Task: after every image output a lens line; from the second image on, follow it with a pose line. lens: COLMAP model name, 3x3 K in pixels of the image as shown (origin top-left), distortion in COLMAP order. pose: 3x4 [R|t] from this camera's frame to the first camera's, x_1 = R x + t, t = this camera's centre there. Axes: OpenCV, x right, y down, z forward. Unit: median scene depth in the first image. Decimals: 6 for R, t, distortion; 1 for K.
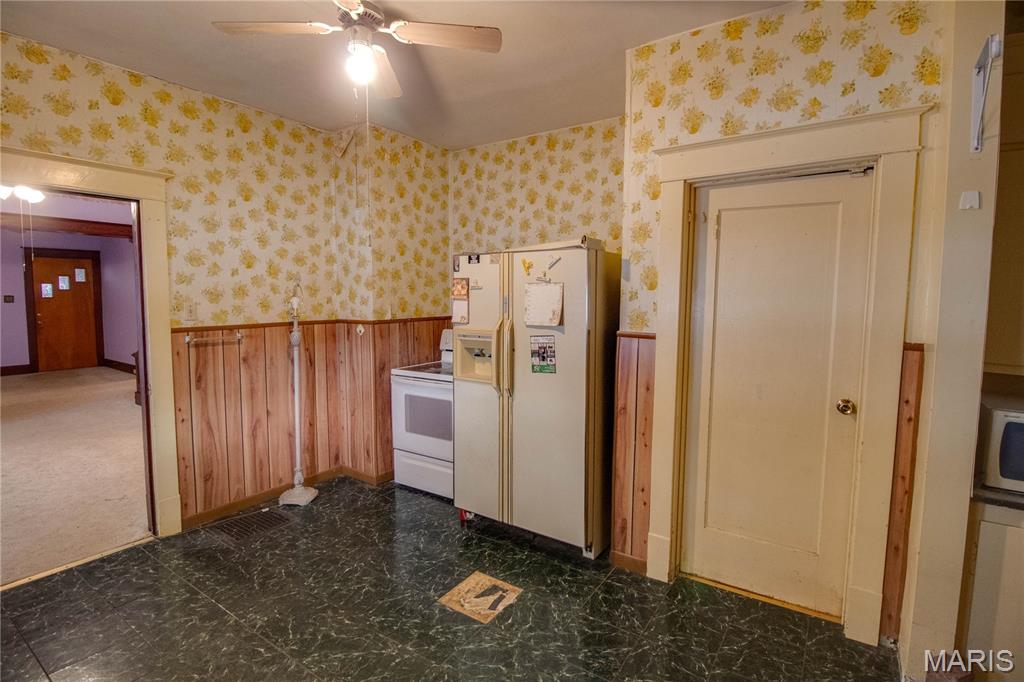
lens RADIAL K [[497.5, 0, 516.3], [0, 497.5, 329.5], [0, 0, 1]] dist [0.002626, -0.011220]
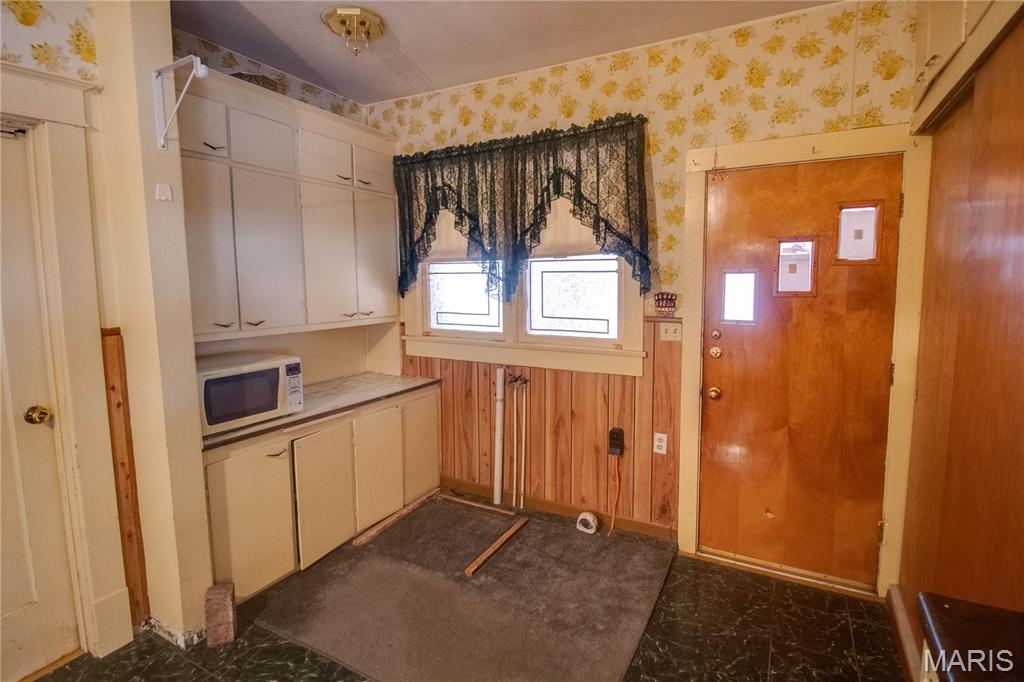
lens RADIAL K [[497.5, 0, 516.3], [0, 497.5, 329.5], [0, 0, 1]] dist [0.002626, -0.011220]
pose [[-0.098274, -0.115805, 0.988398, -0.248511], [0.088611, 0.988243, 0.124597, -0.020906], [-0.991207, 0.099827, -0.086856, 0.282433]]
